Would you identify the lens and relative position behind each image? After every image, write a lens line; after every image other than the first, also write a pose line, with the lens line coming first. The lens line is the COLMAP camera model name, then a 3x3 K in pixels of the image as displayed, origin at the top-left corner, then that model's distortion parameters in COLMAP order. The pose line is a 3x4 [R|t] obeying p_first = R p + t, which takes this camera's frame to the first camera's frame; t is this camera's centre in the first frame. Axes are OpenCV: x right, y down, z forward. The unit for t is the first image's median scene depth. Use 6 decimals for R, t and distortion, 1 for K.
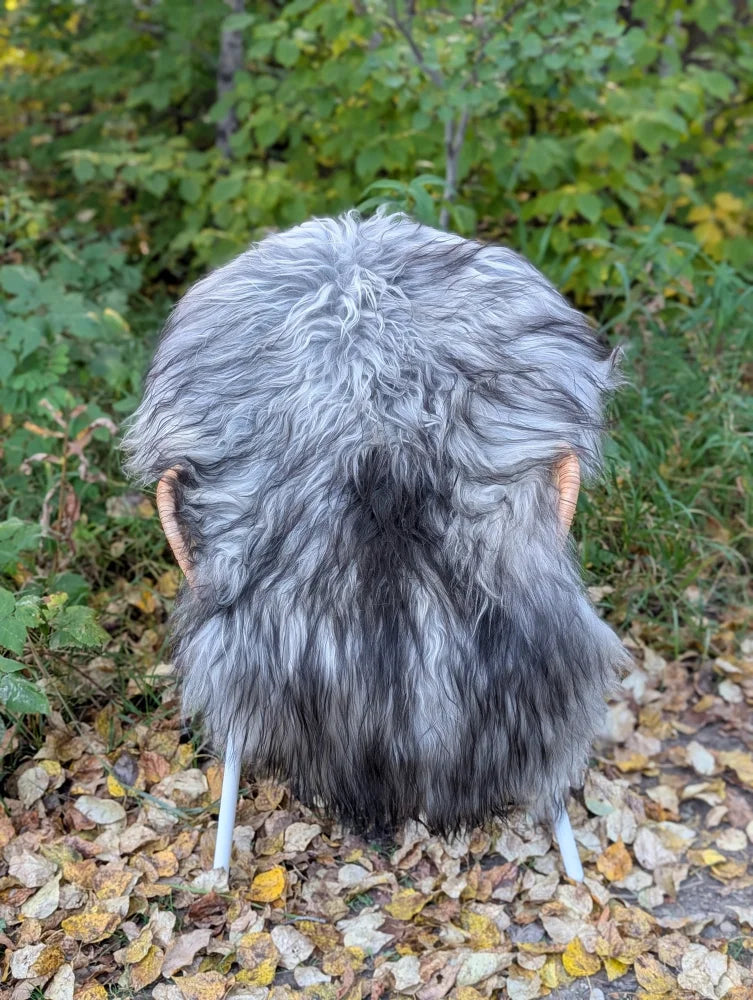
lens RADIAL K [[1411.1, 0, 350.7], [0, 1411.1, 491.5], [0, 0, 1]] dist [0.192178, -0.755909]
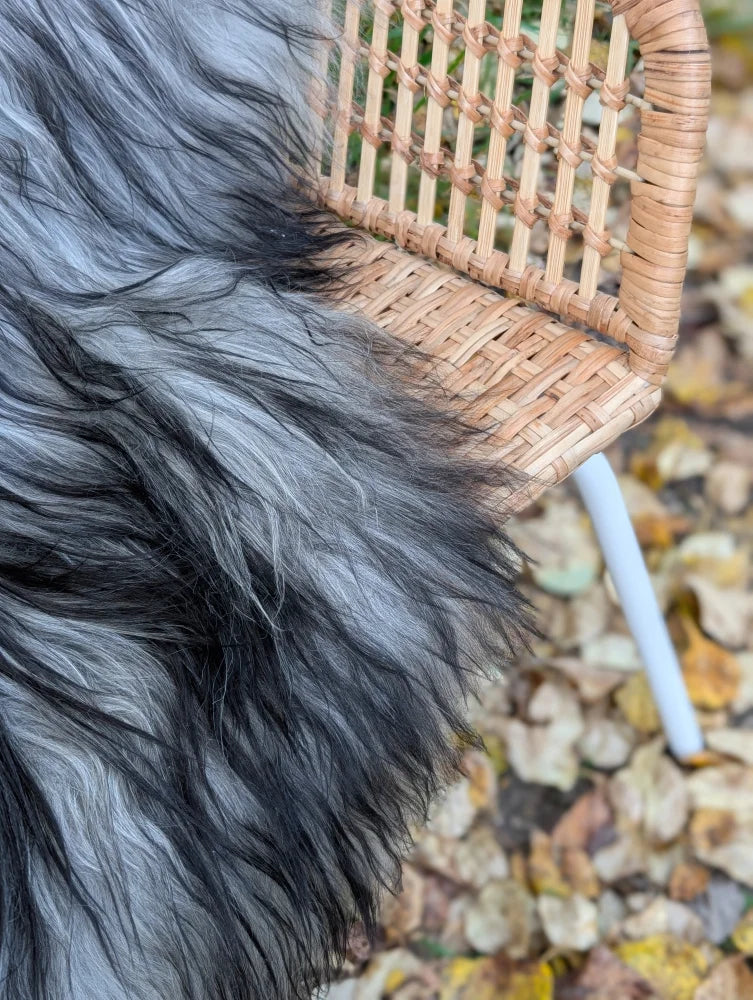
lens RADIAL K [[1420.0, 0, 395.5], [0, 1420.0, 500.1], [0, 0, 1]] dist [0.208398, -0.842615]
pose [[0.729858, -0.511041, 0.454031, -0.113725], [0.300432, 0.836391, 0.458466, -0.078966], [-0.614043, -0.198210, 0.763979, 0.663318]]
